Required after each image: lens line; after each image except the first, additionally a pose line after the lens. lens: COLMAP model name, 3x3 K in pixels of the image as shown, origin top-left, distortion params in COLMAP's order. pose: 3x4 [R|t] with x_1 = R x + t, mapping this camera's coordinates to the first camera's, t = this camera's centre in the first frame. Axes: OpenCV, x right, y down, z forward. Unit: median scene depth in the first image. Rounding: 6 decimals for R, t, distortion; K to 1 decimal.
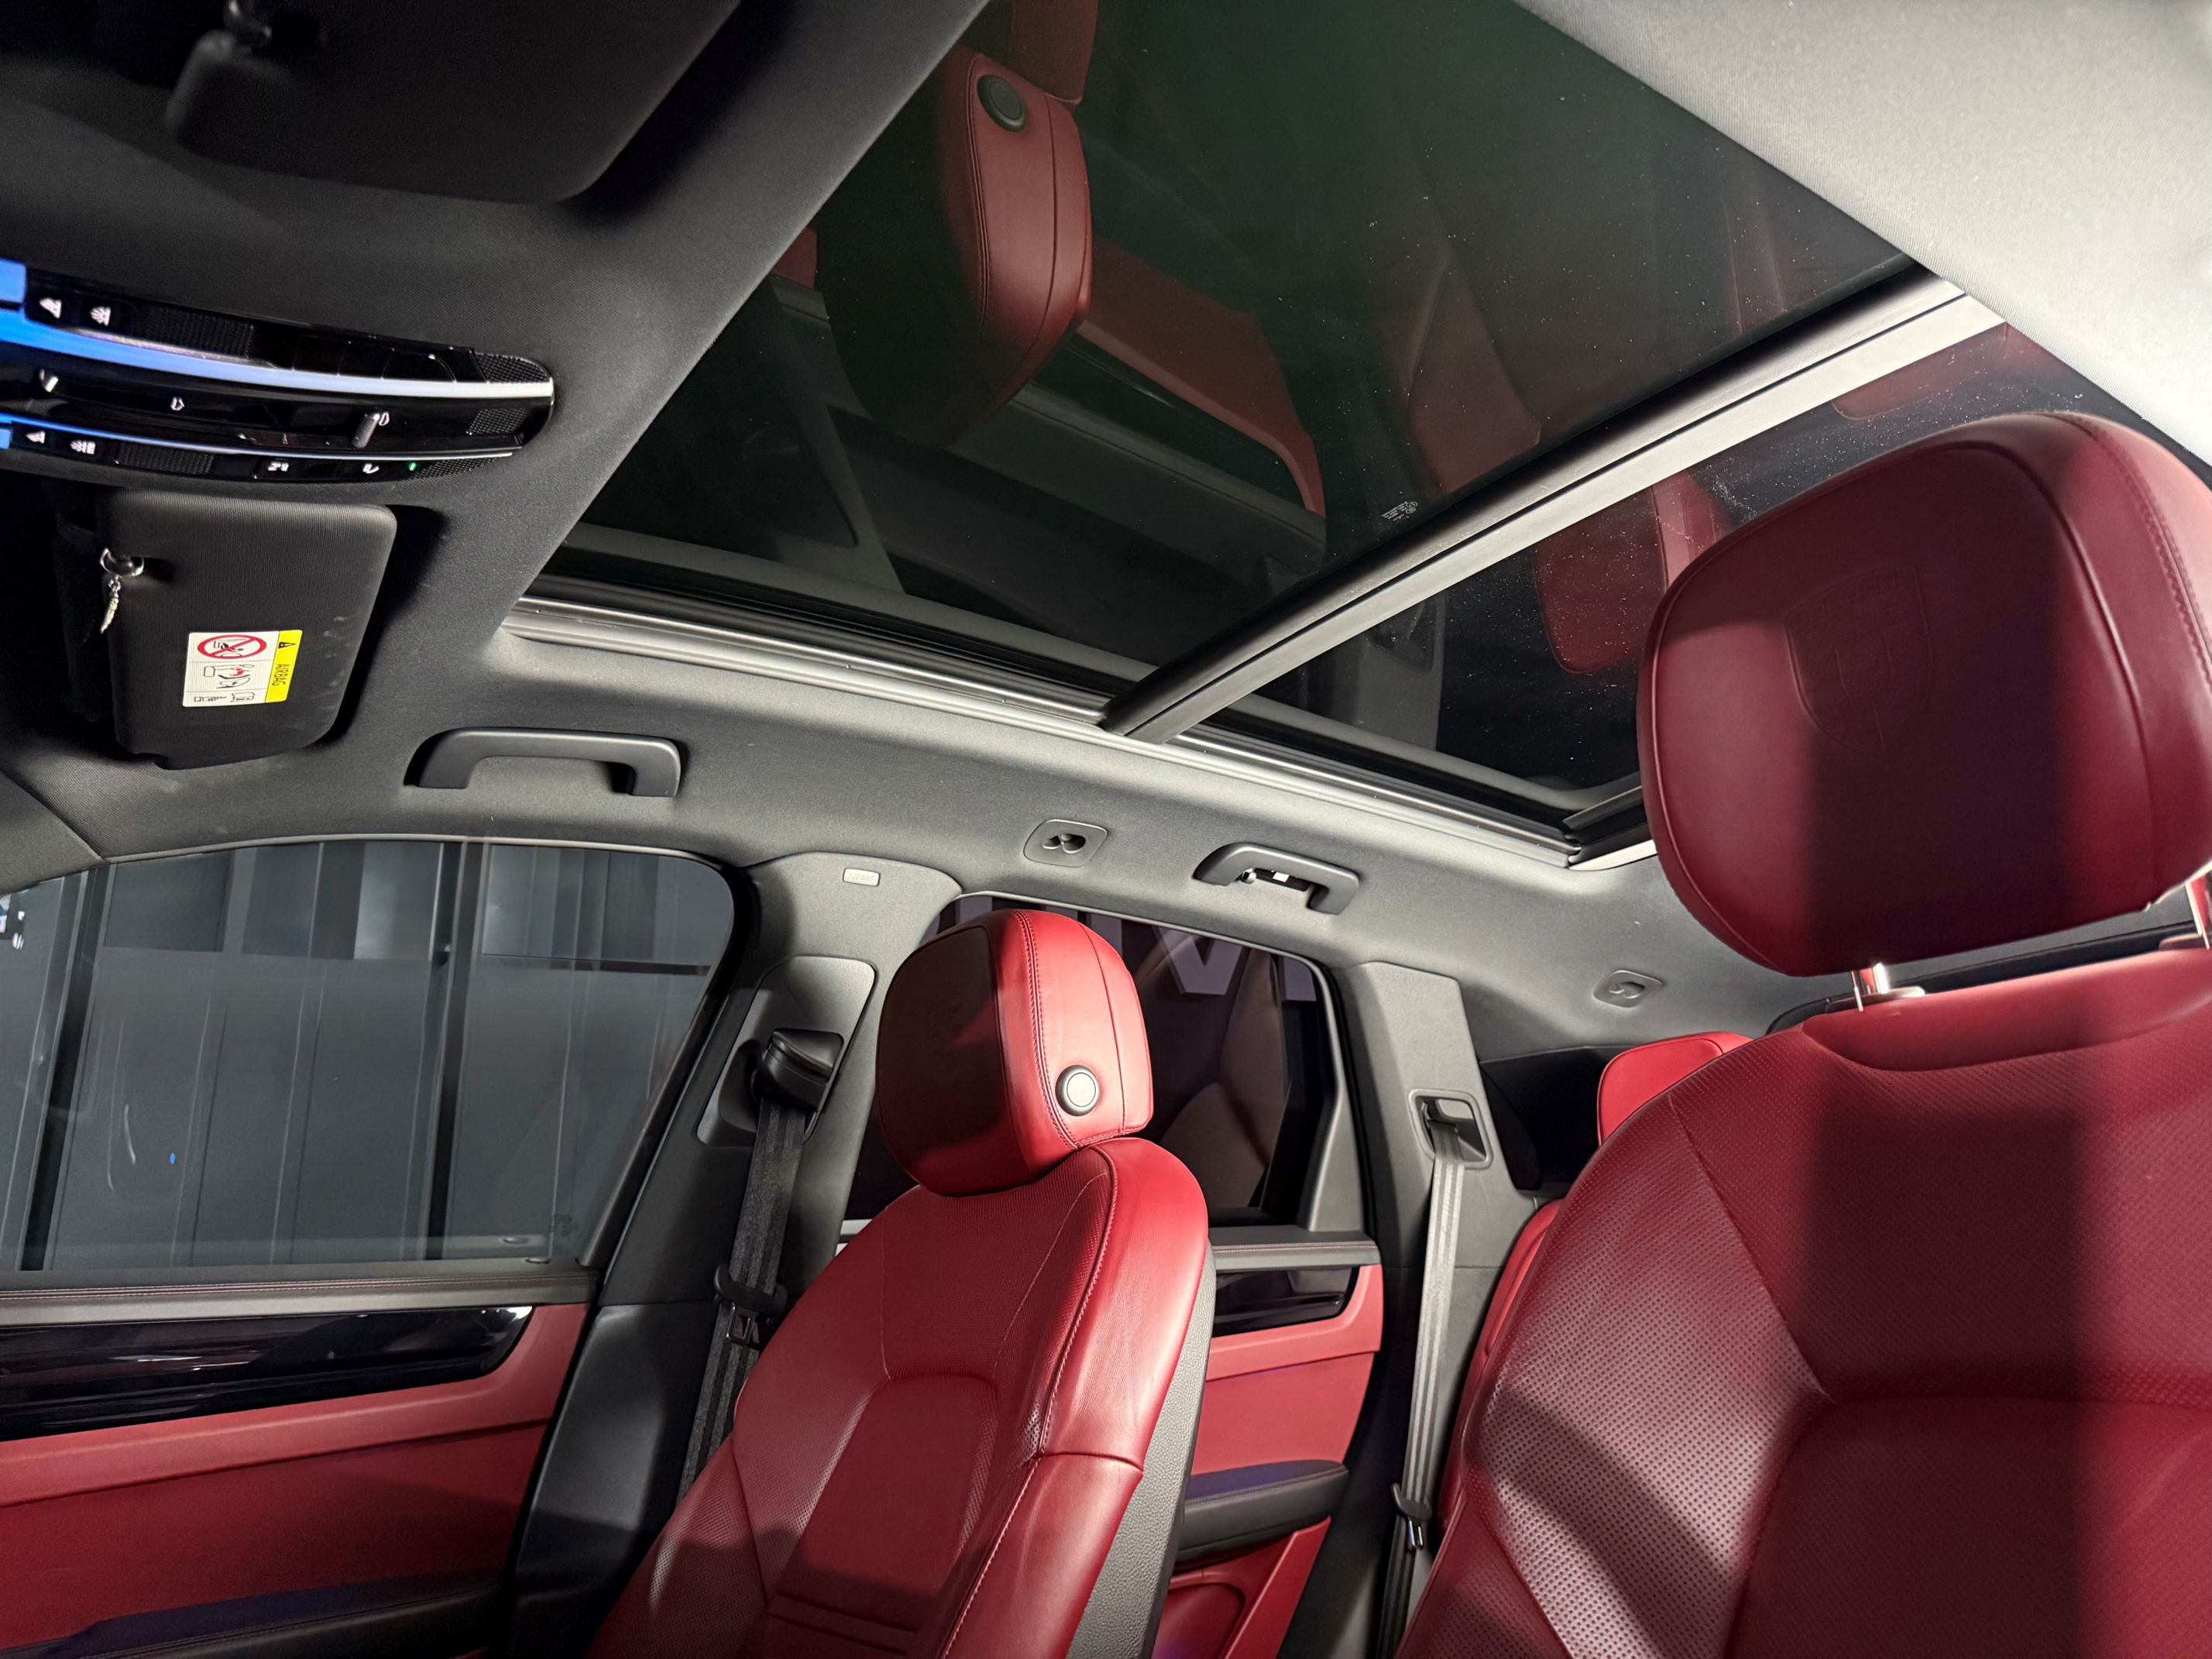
lens RADIAL K [[1566.8, 0, 1109.4], [0, 1566.8, 838.6], [0, 0, 1]] dist [0.187998, -0.381360]
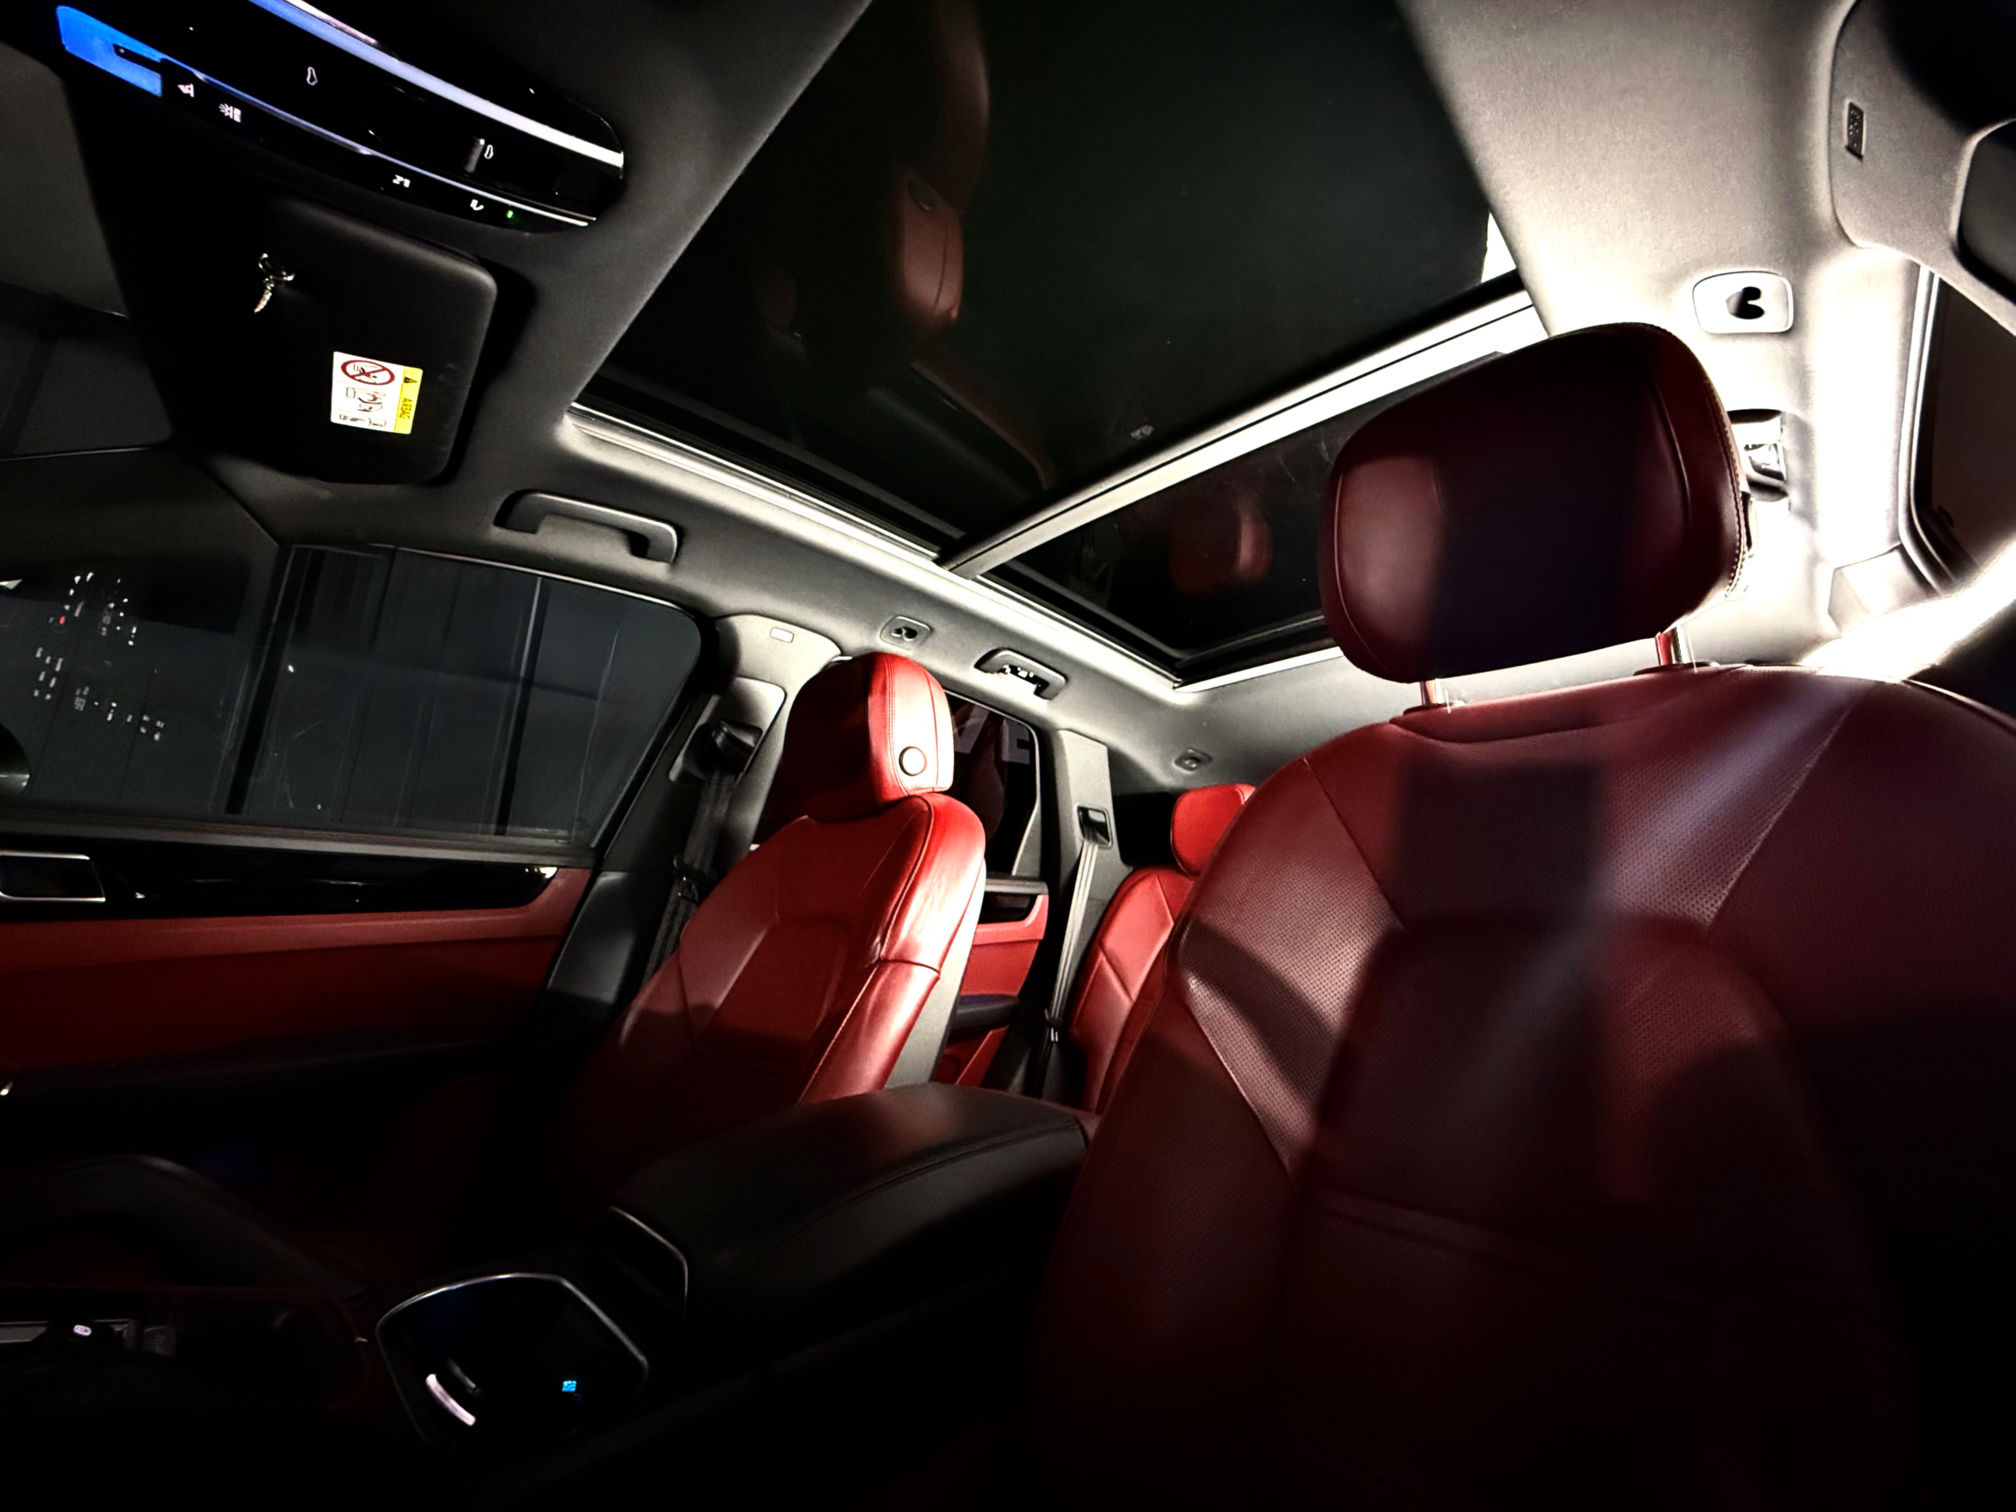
lens RADIAL K [[818.0, 0, 1008.0], [0, 818.0, 756.0], [0, 0, 1]] dist [0.008678, -0.015596]
pose [[0.984667, 0.098103, 0.144243, -0.037530], [-0.107930, 0.992227, 0.061944, 0.075833], [-0.137045, -0.076562, 0.987602, 0.117079]]
